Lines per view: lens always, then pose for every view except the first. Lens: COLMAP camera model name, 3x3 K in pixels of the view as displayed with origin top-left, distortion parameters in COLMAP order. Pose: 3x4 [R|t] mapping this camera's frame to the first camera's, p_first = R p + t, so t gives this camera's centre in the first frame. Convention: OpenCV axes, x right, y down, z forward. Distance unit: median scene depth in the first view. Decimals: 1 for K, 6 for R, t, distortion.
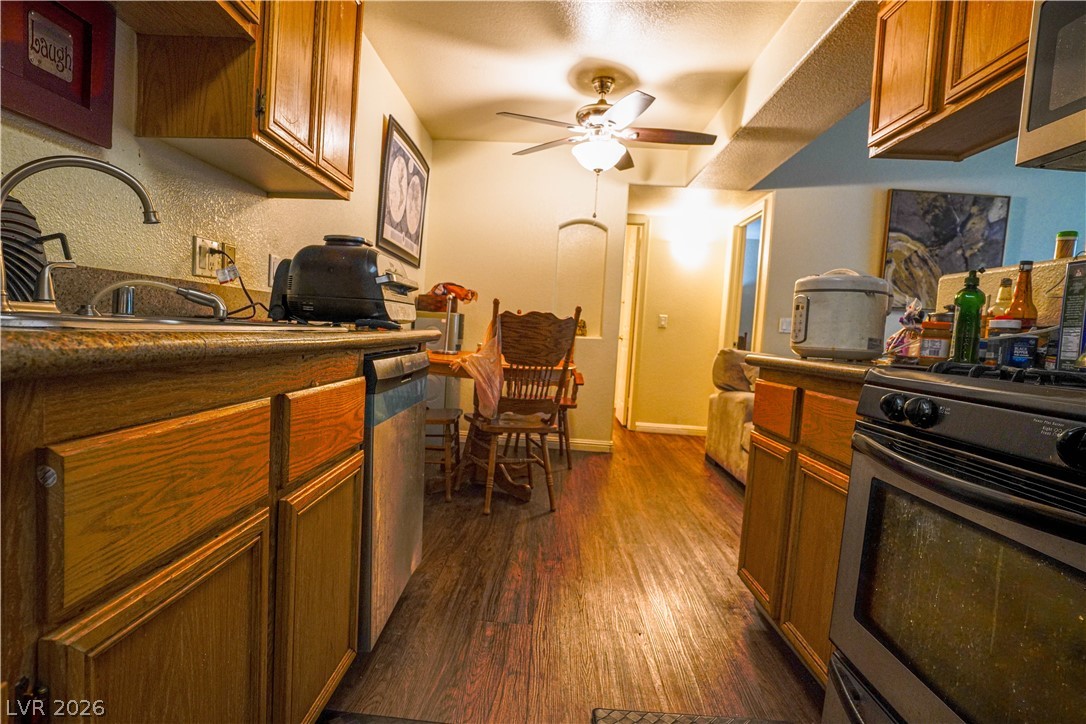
lens RADIAL K [[579.5, 0, 534.4], [0, 579.5, 369.1], [0, 0, 1]] dist [-0.064232, 0.030025]
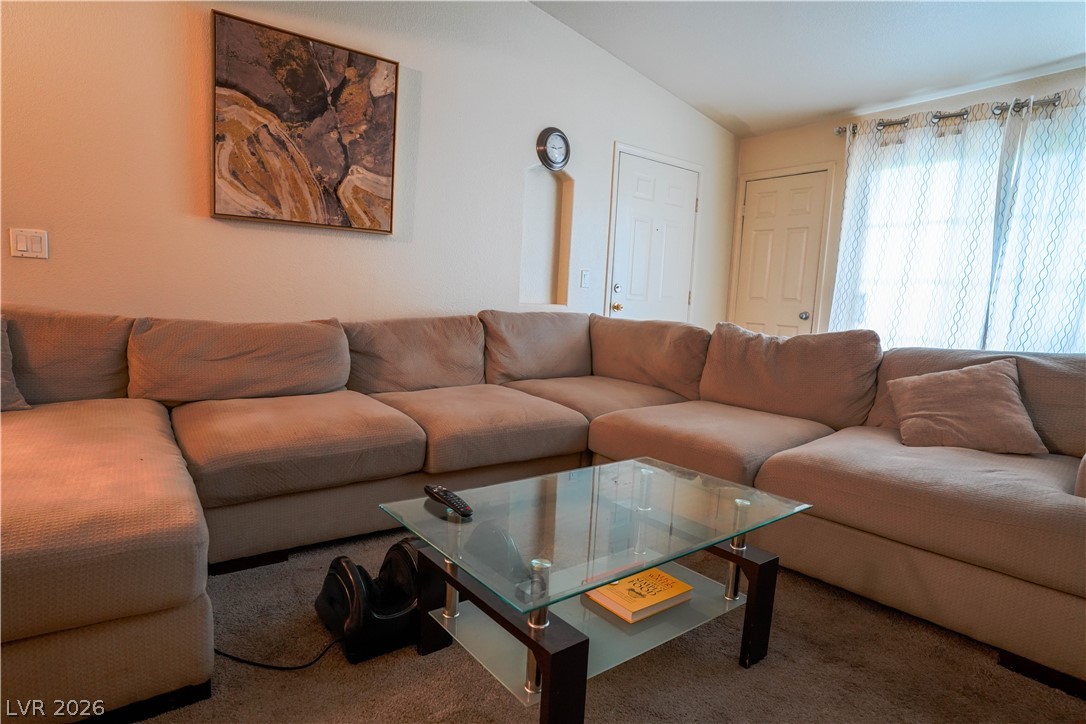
lens RADIAL K [[579.5, 0, 515.0], [0, 579.5, 375.3], [0, 0, 1]] dist [-0.064232, 0.030025]
pose [[0.780387, -0.110243, 0.615502, 0.824206], [0.043343, 0.991505, 0.122635, 0.001080], [-0.623793, -0.069025, 0.778536, 0.556119]]
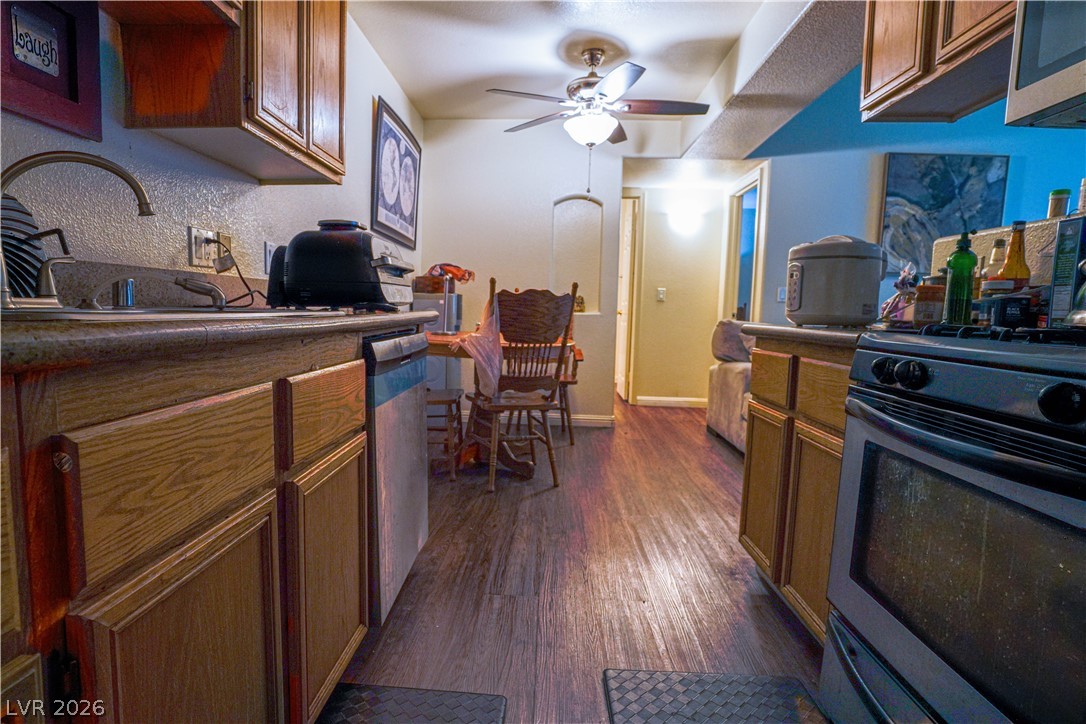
lens RADIAL K [[579.5, 0, 532.1], [0, 579.5, 367.5], [0, 0, 1]] dist [-0.064232, 0.030025]
pose [[0.999356, -0.035343, -0.006153, 0.003101], [0.035535, 0.998769, 0.034602, 0.001322], [0.004922, -0.034799, 0.999382, -0.005864]]
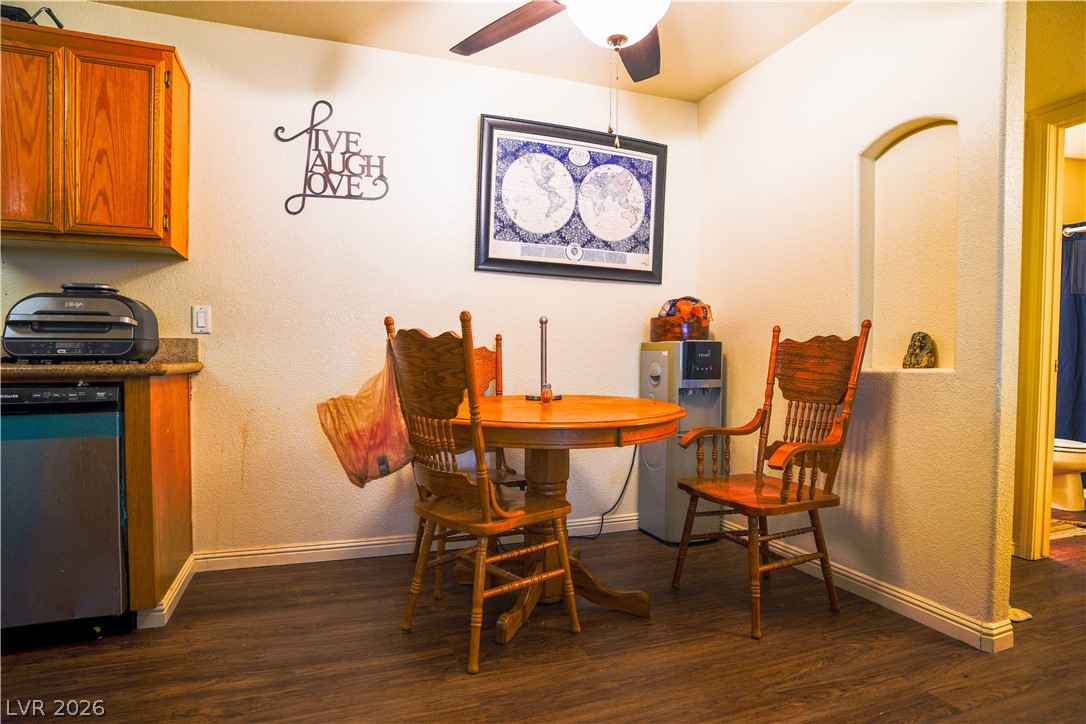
lens RADIAL K [[579.5, 0, 509.9], [0, 579.5, 372.8], [0, 0, 1]] dist [-0.064232, 0.030025]
pose [[0.377870, -0.032547, -0.925286, 0.698410], [-0.044942, 0.997559, -0.053443, -0.027615], [0.924767, 0.061779, 0.375485, 0.987132]]
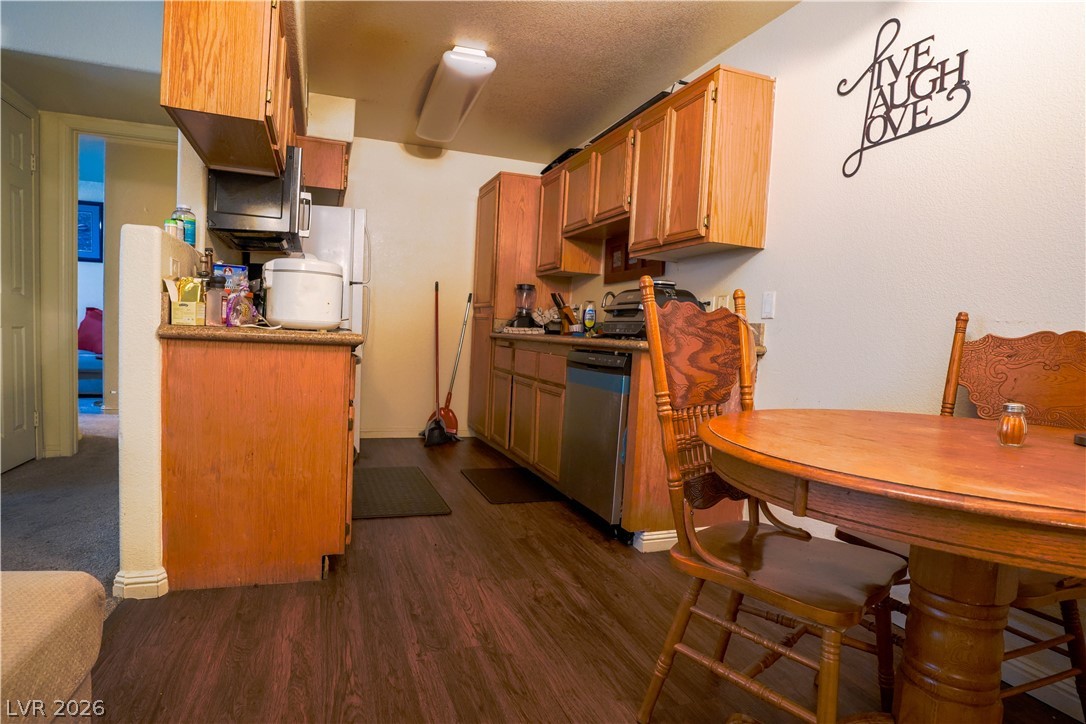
lens RADIAL K [[579.5, 0, 516.1], [0, 579.5, 367.1], [0, 0, 1]] dist [-0.064232, 0.030025]
pose [[-0.919100, -0.078570, -0.386110, 0.385334], [-0.127258, 0.986594, 0.102163, -0.086542], [0.372907, 0.143034, -0.916778, 1.645255]]
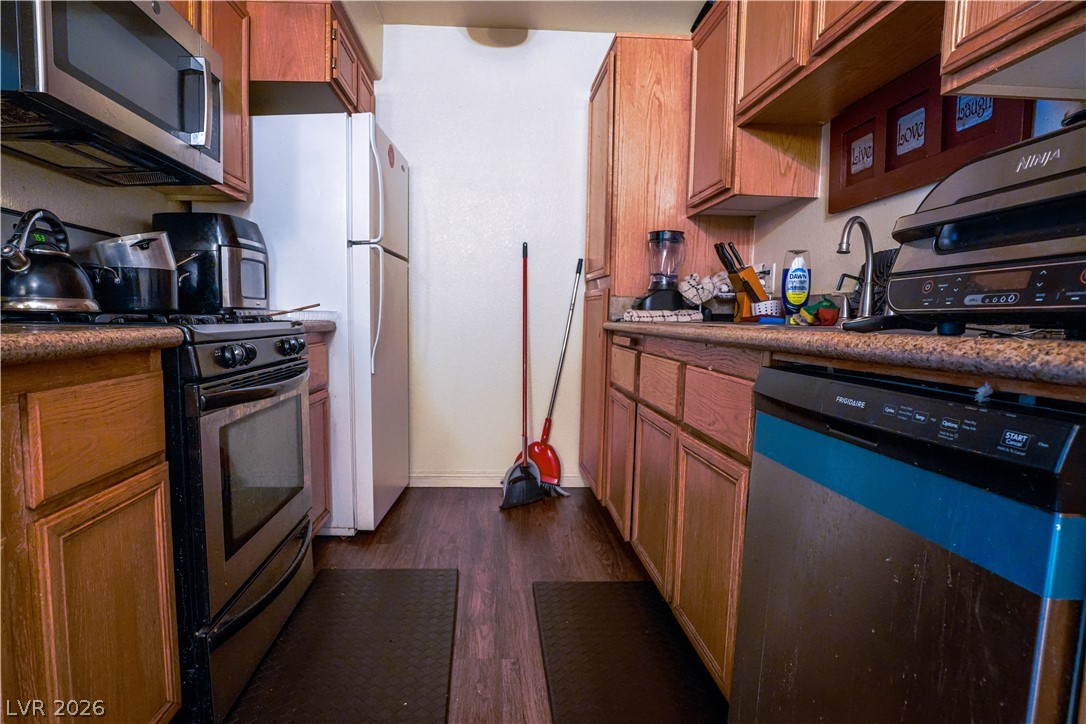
lens RADIAL K [[579.5, 0, 517.2], [0, 579.5, 366.4], [0, 0, 1]] dist [-0.064232, 0.030025]
pose [[-0.991310, -0.064726, -0.114520, 0.043409], [-0.081473, 0.985596, 0.148196, -0.059257], [0.103278, 0.156239, -0.982305, 0.964172]]
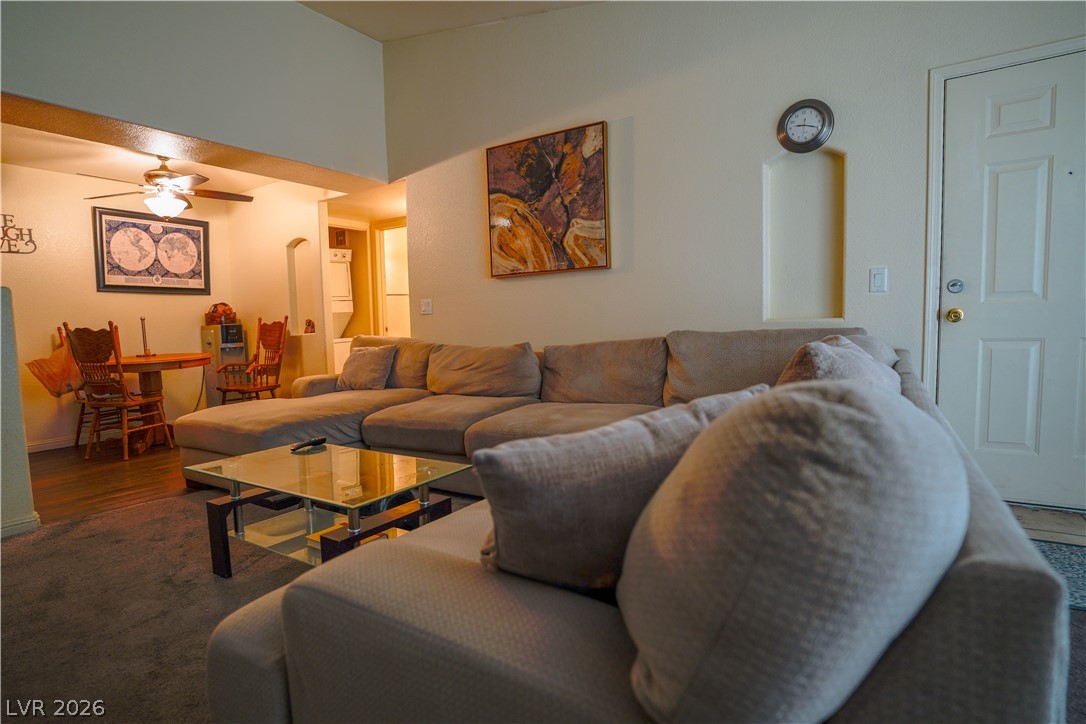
lens RADIAL K [[579.5, 0, 511.7], [0, 579.5, 372.5], [0, 0, 1]] dist [-0.064232, 0.030025]
pose [[0.852791, -0.044582, -0.520345, 1.978609], [0.051872, 0.998654, -0.000549, 0.088795], [0.519669, -0.026523, 0.853956, 0.356906]]
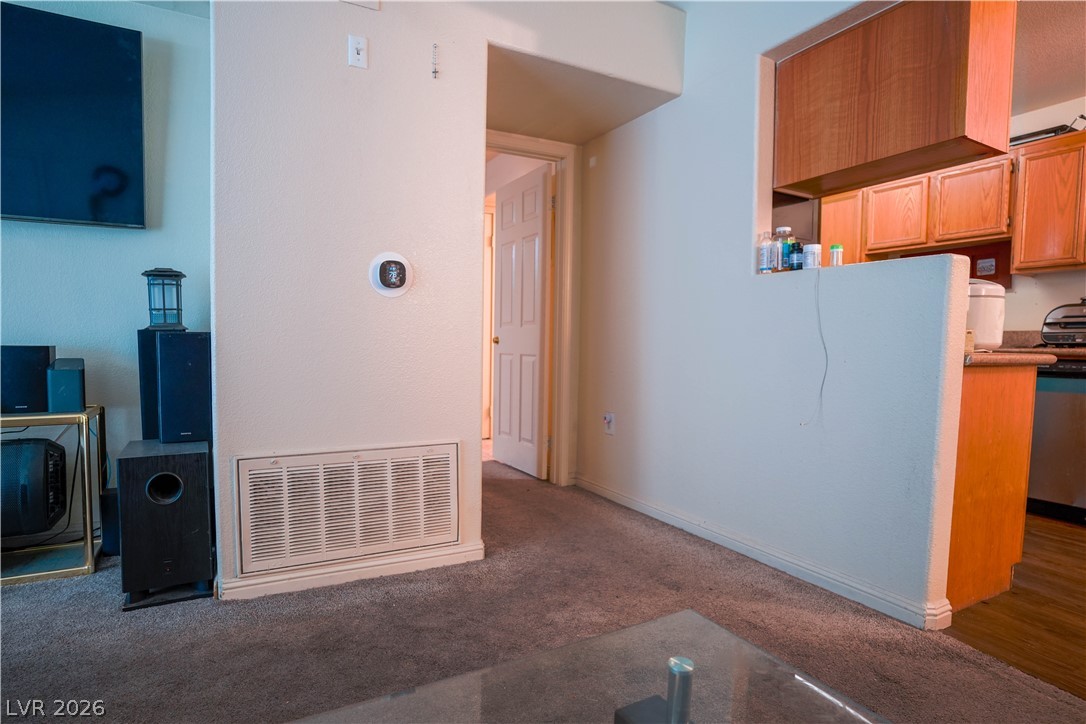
lens RADIAL K [[579.5, 0, 524.6], [0, 579.5, 371.1], [0, 0, 1]] dist [-0.064232, 0.030025]
pose [[-0.854994, -0.039115, -0.517161, 1.392080], [-0.094933, 0.992108, 0.081910, 0.009361], [0.509875, 0.119128, -0.851960, 1.134741]]
